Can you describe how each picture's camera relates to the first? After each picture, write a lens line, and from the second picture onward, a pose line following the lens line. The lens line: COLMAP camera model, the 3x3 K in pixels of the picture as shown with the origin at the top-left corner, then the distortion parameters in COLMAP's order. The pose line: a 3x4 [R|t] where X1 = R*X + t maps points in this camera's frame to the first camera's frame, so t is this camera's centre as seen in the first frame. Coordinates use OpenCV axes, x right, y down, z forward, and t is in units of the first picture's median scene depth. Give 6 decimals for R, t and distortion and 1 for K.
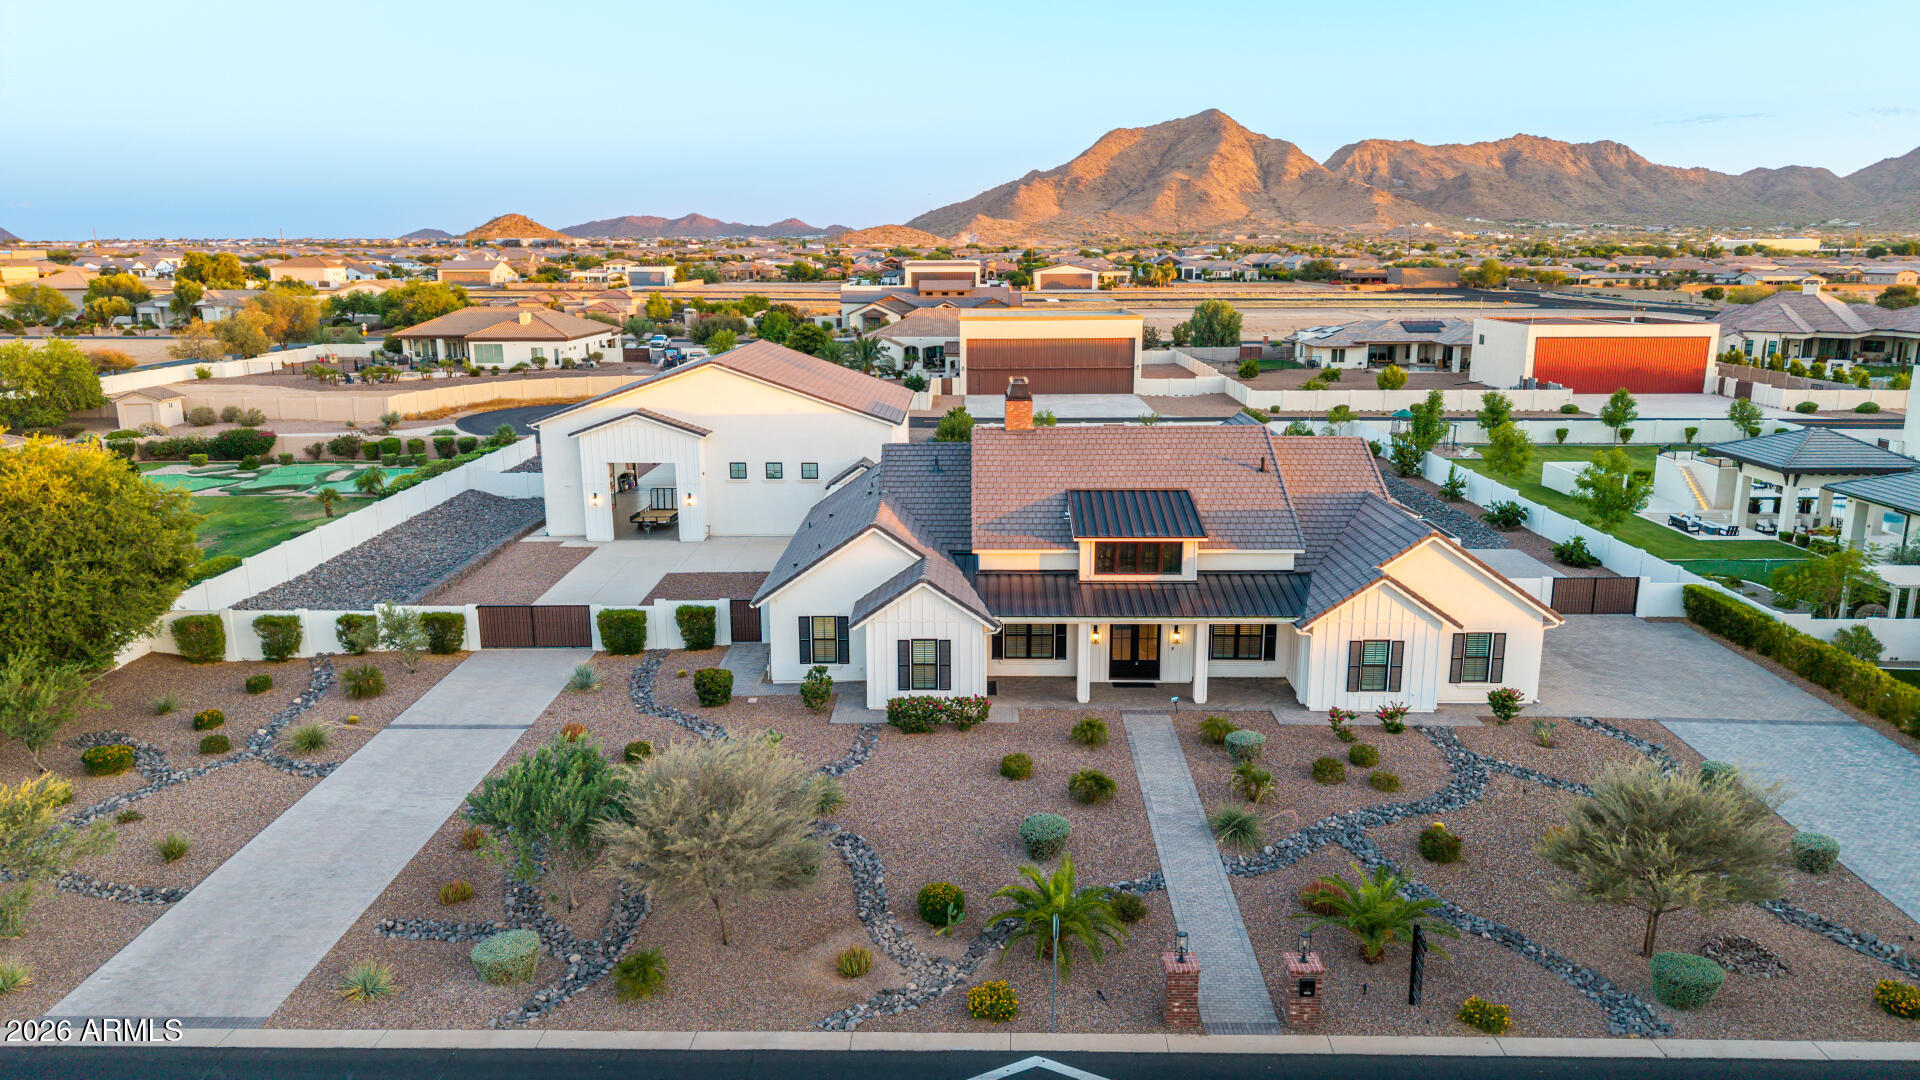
lens RADIAL K [[1277.2, 0, 959.0], [0, 1277.2, 579.7], [0, 0, 1]] dist [-0.001244, -0.000329]
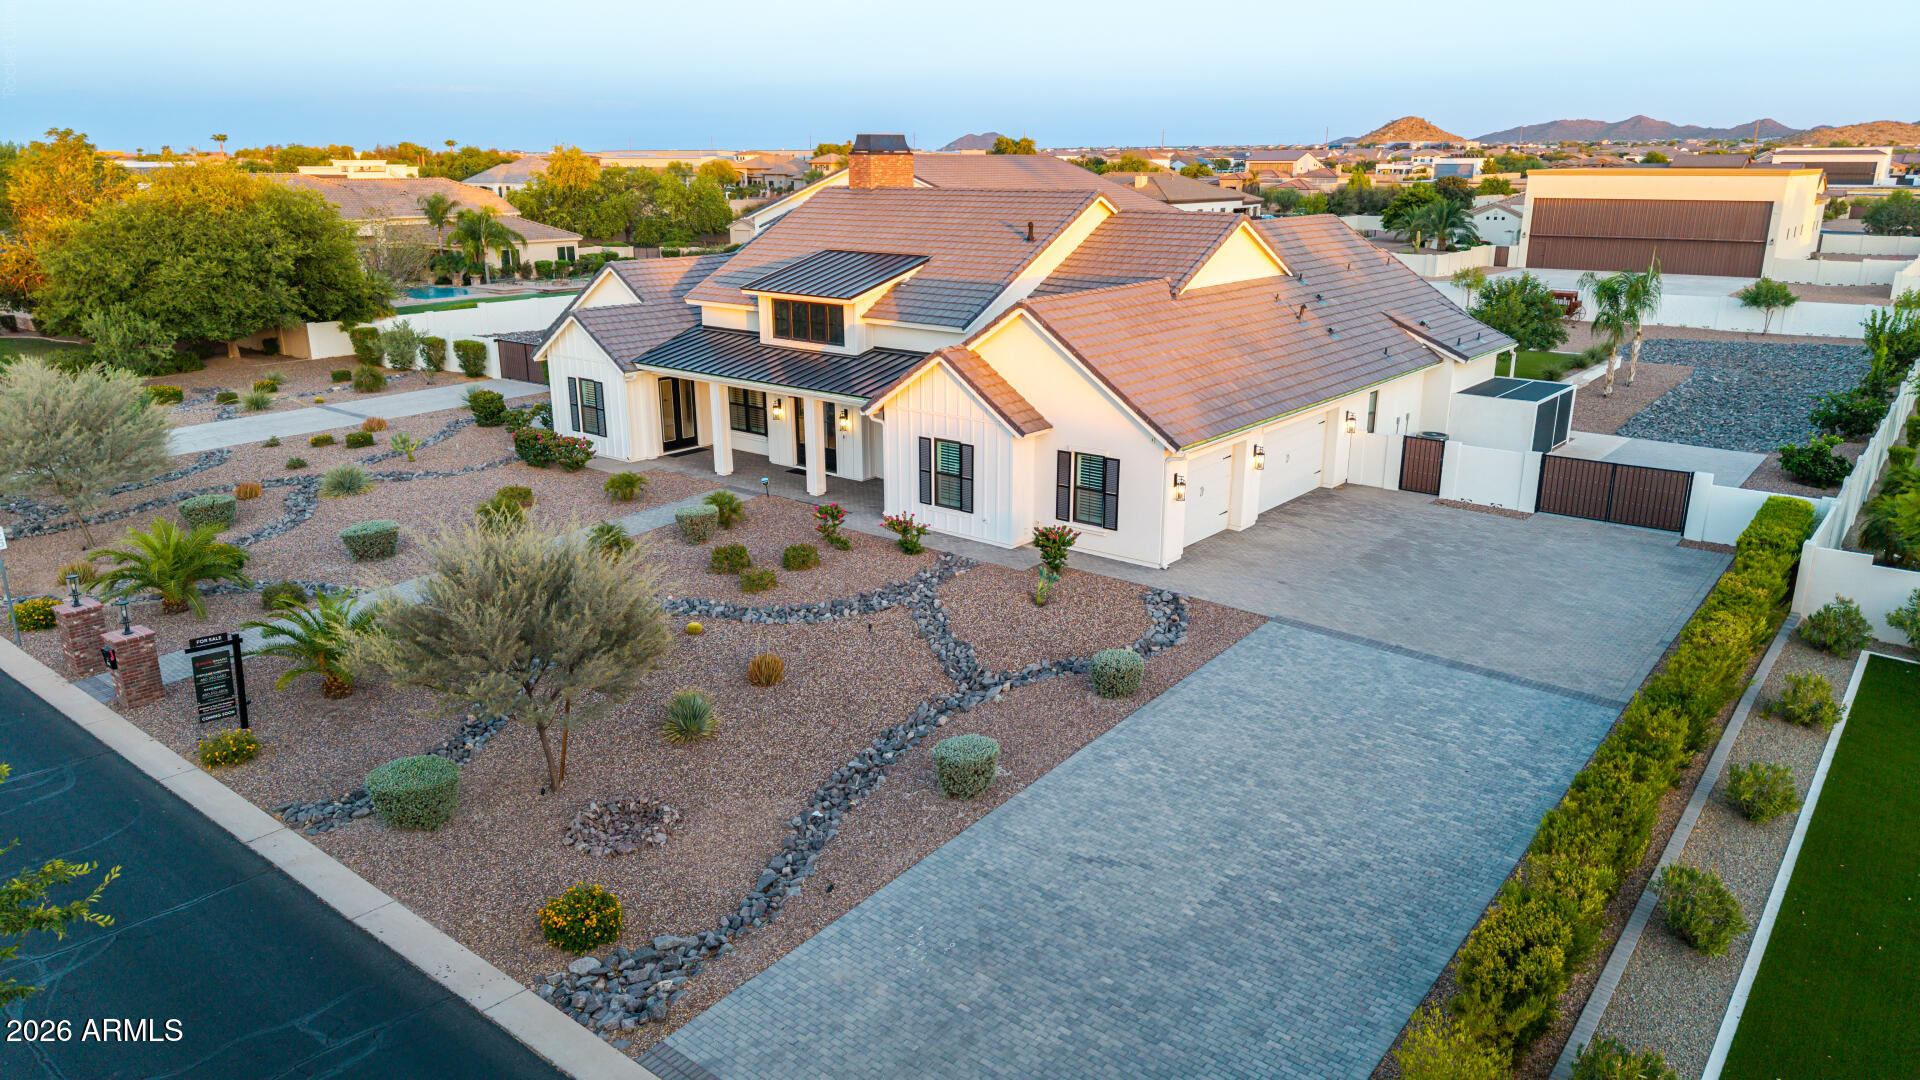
lens RADIAL K [[1283.1, 0, 959.7], [0, 1283.1, 547.7], [0, 0, 1]] dist [0.030913, -0.029421]
pose [[0.788101, 0.179575, -0.588769, 0.126289], [-0.155622, 0.983554, 0.091675, 0.006264], [0.595549, 0.019376, 0.803086, 0.060972]]
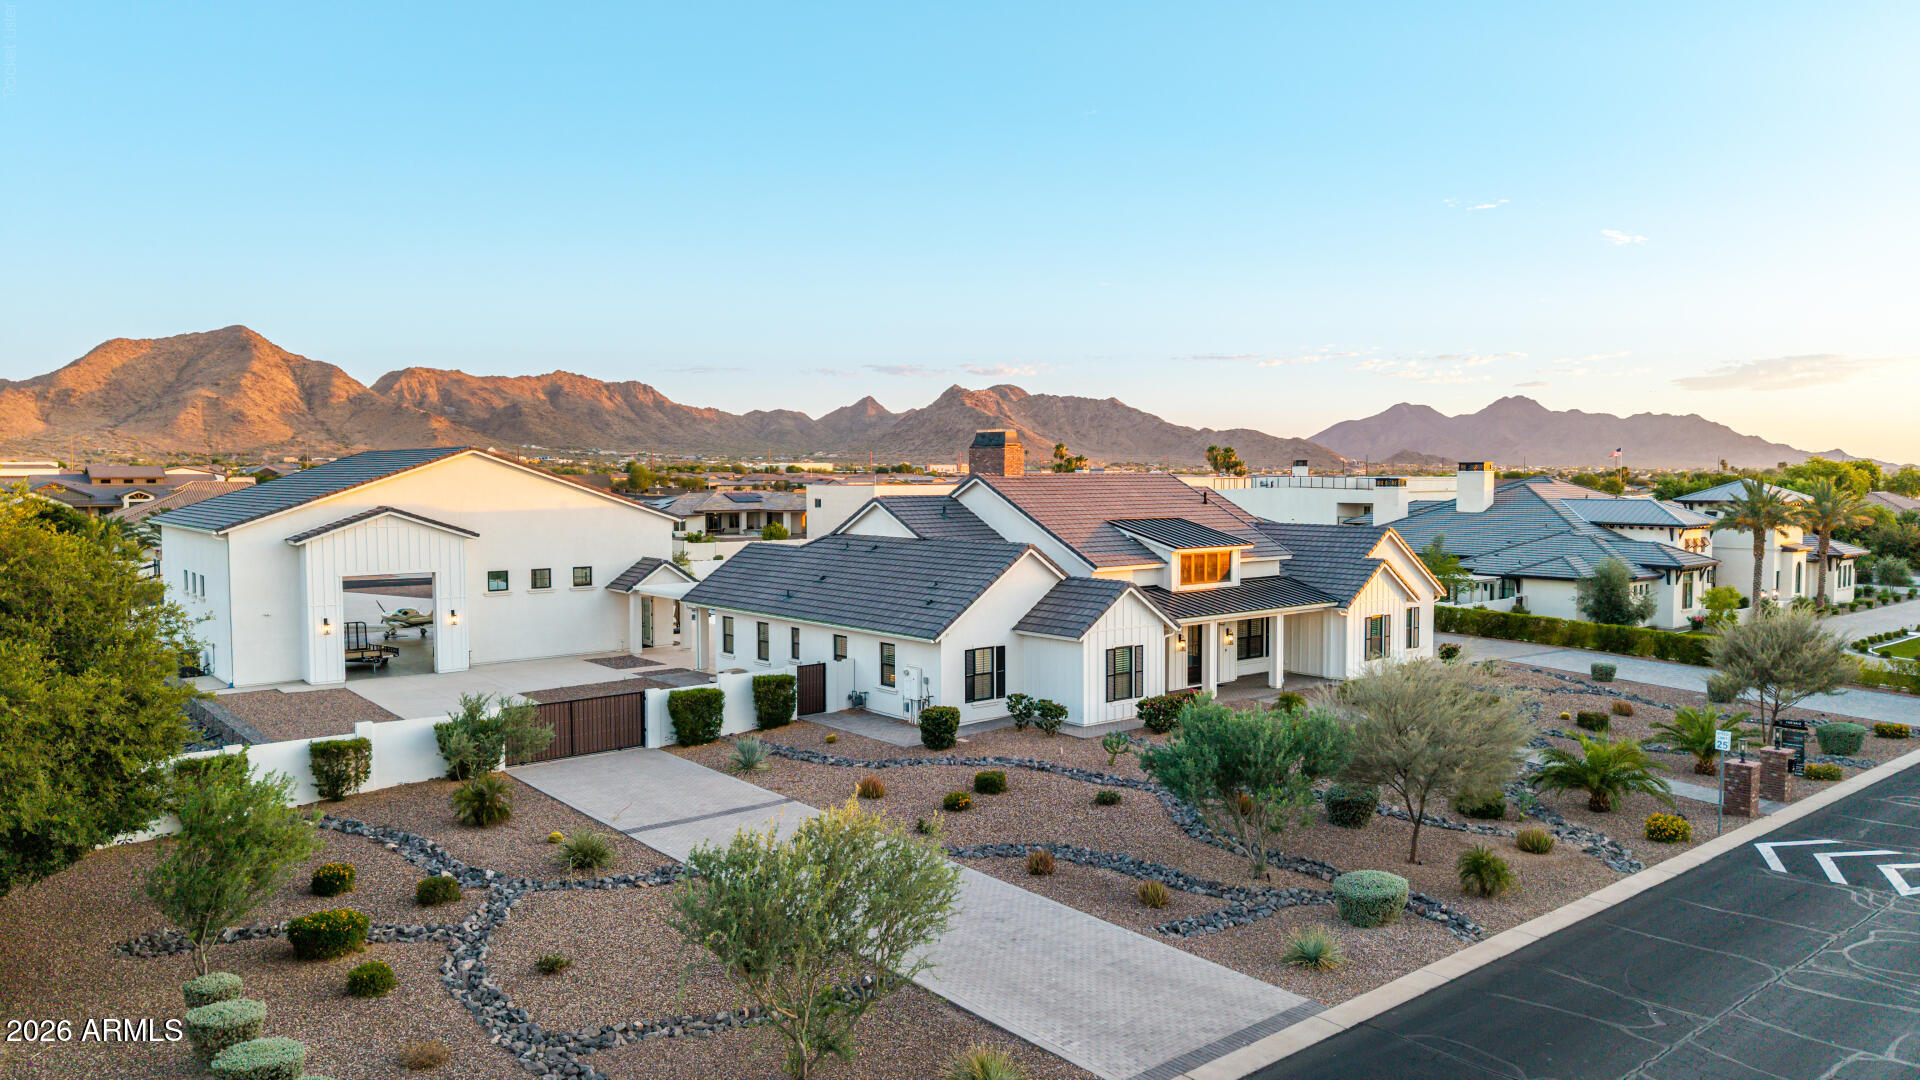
lens RADIAL K [[1283.1, 0, 959.7], [0, 1283.1, 547.7], [0, 0, 1]] dist [0.030913, -0.029421]
pose [[0.762623, -0.033879, 0.645955, -0.123918], [0.160497, 0.977310, -0.138227, 0.014303], [-0.626615, 0.209089, 0.750756, 0.047571]]
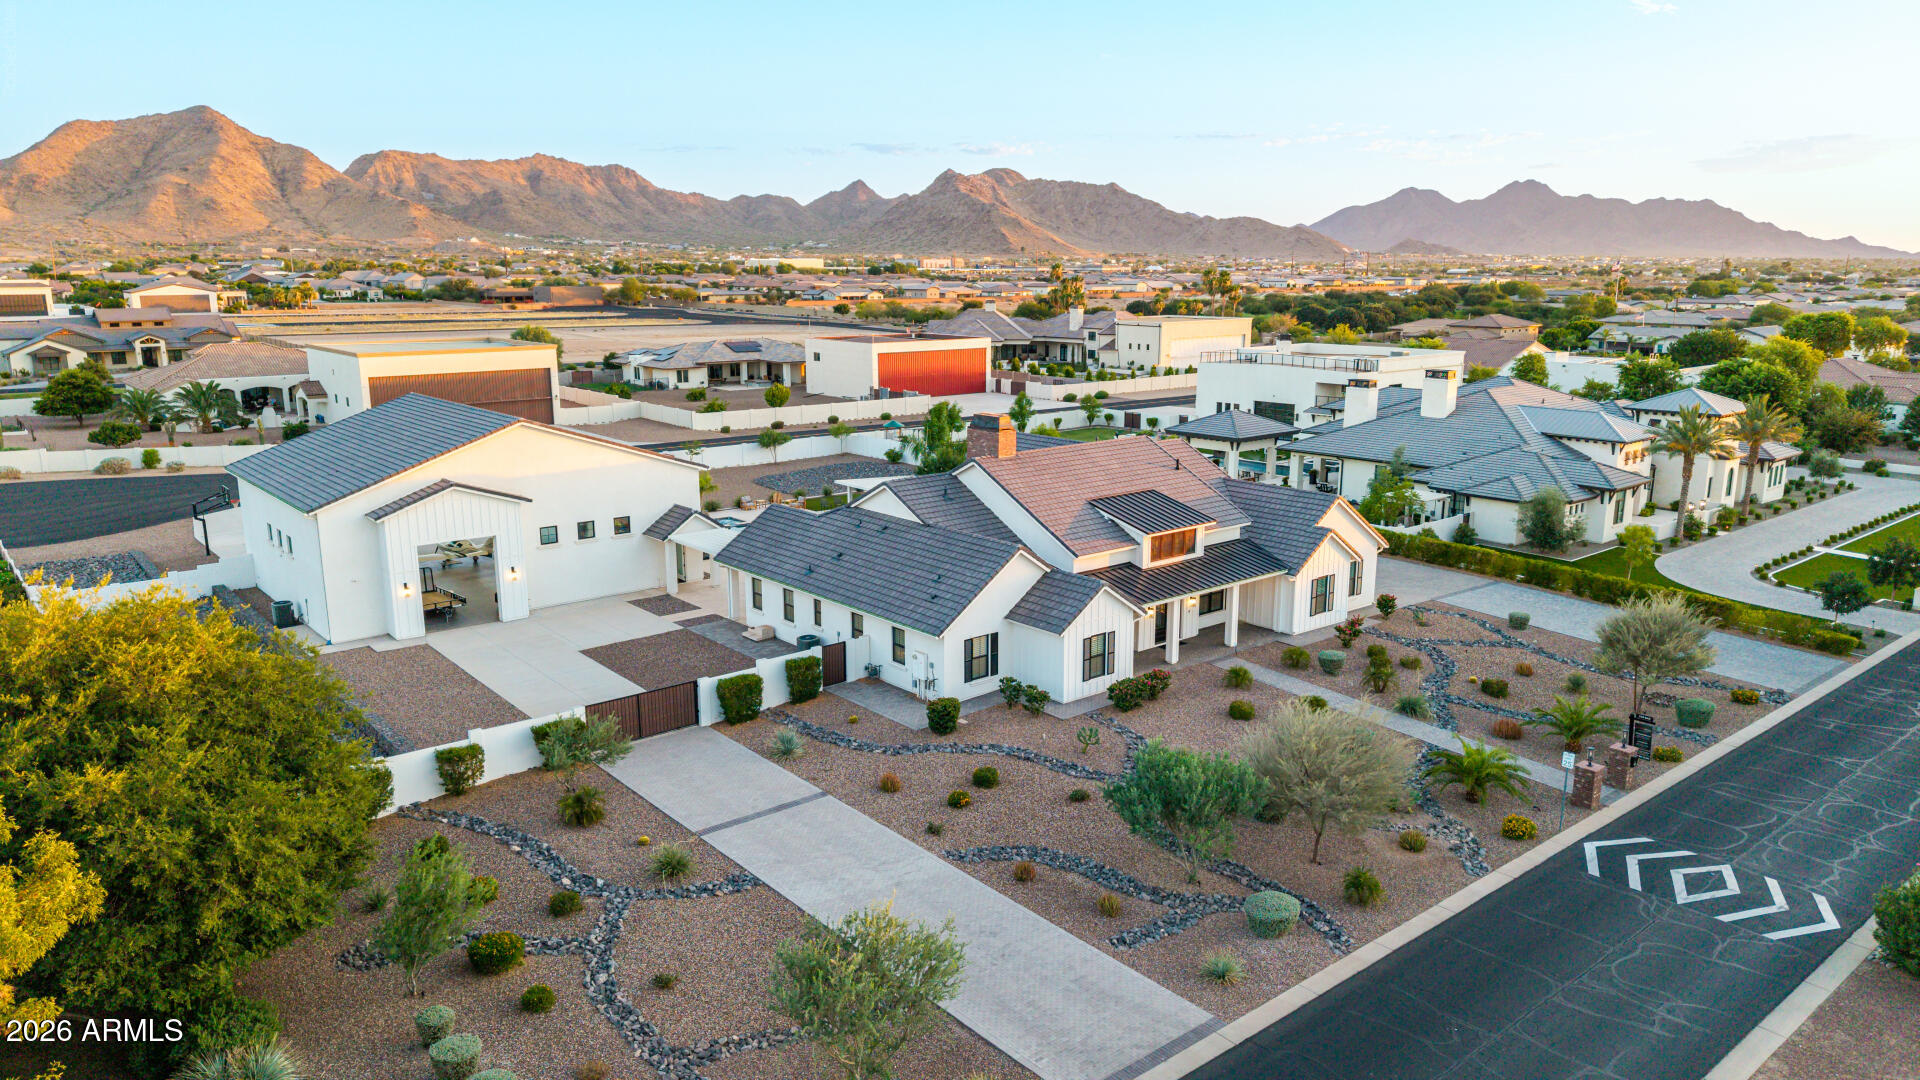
lens RADIAL K [[1283.1, 0, 959.7], [0, 1283.1, 547.7], [0, 0, 1]] dist [0.030913, -0.029421]
pose [[0.759702, -0.137826, 0.635498, -0.139292], [0.160600, 0.986774, 0.022023, -0.012748], [-0.630128, 0.085330, 0.771789, 0.023328]]
